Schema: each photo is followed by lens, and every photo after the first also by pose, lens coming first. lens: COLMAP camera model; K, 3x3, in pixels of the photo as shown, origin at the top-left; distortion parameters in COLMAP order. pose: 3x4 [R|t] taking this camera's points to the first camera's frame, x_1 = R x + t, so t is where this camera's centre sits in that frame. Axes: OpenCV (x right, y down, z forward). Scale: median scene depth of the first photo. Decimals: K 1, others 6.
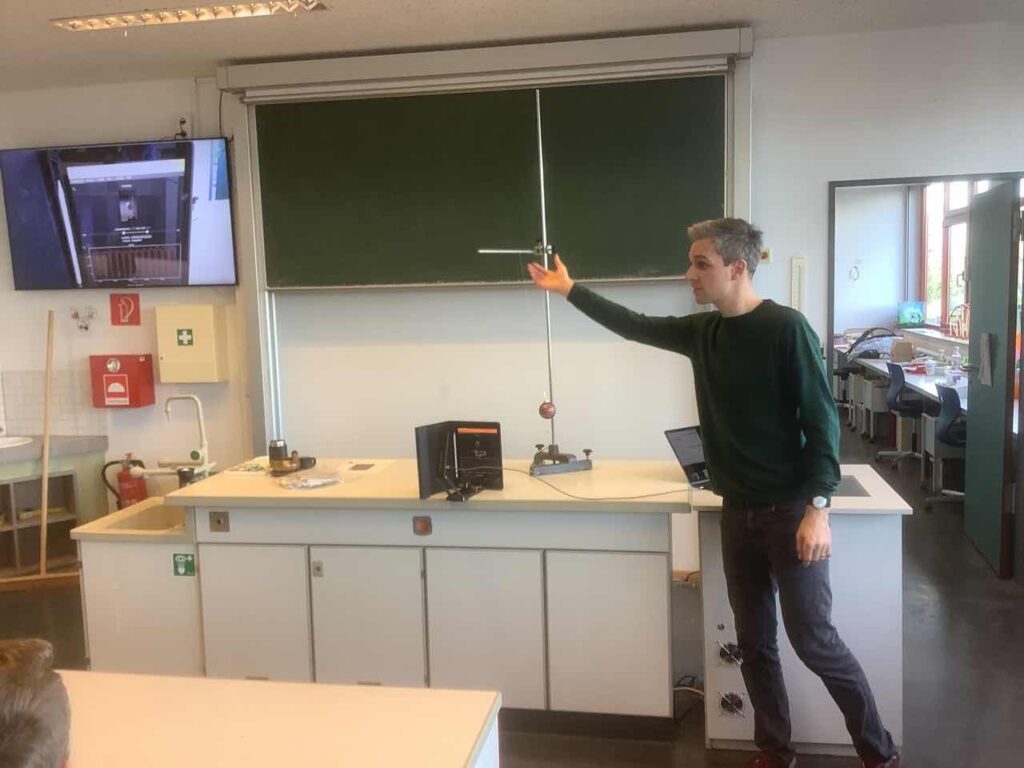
lens RADIAL K [[922.6, 0, 512.0], [0, 922.6, 384.0], [0, 0, 1]] dist [0.204449, -0.447426]
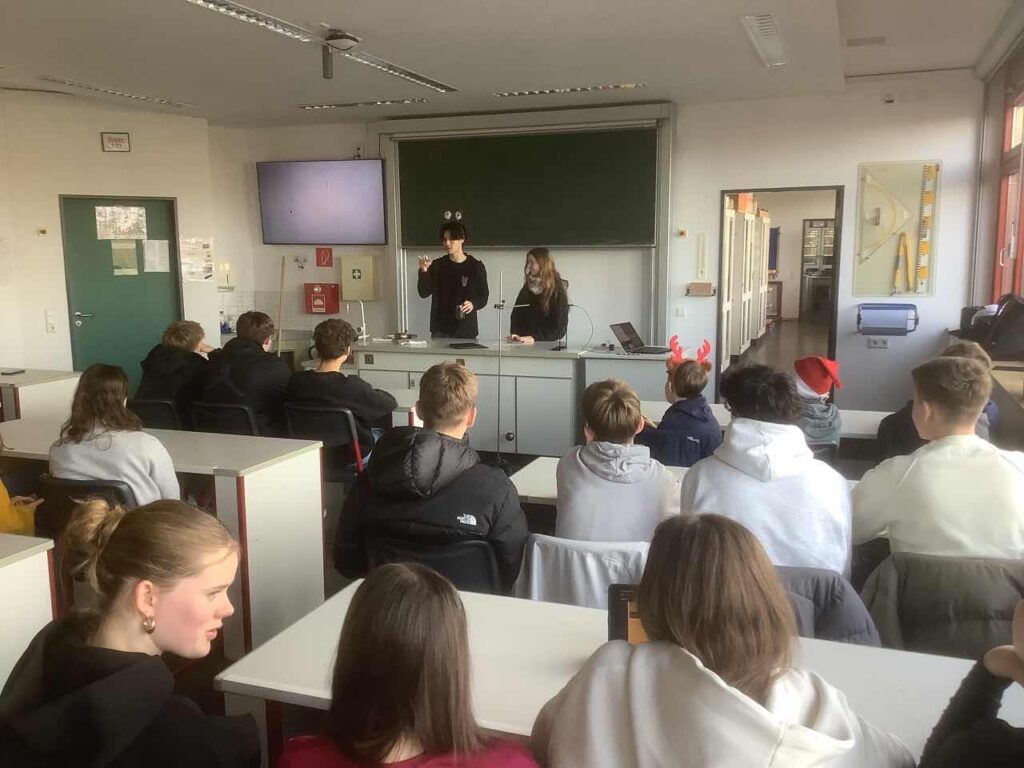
lens RADIAL K [[922.6, 0, 512.0], [0, 922.6, 384.0], [0, 0, 1]] dist [0.204449, -0.447426]
pose [[0.984532, 0.046134, -0.169022, 0.236370], [-0.037734, 0.997904, 0.052578, 0.052009], [0.171093, -0.045387, 0.984209, -0.656648]]
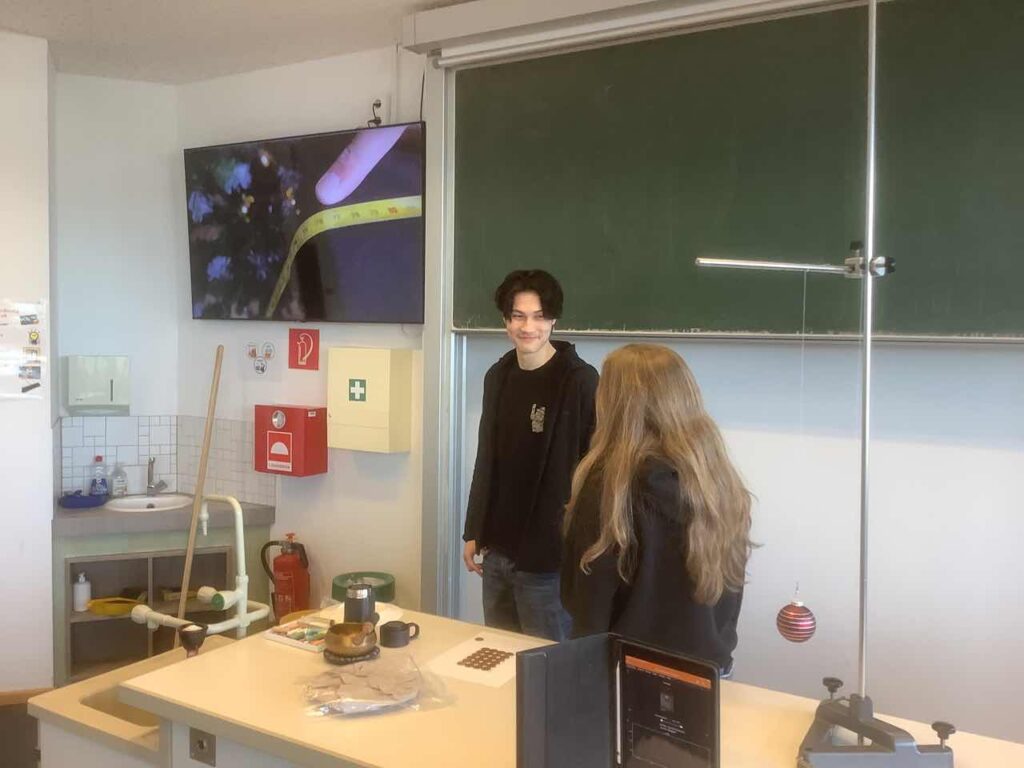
lens RADIAL K [[922.6, 0, 512.0], [0, 922.6, 384.0], [0, 0, 1]] dist [0.204449, -0.447426]
pose [[0.935823, 0.064391, -0.346540, 0.024043], [-0.081217, 0.996108, -0.034236, -0.039089], [0.342987, 0.060184, 0.937410, 0.346847]]
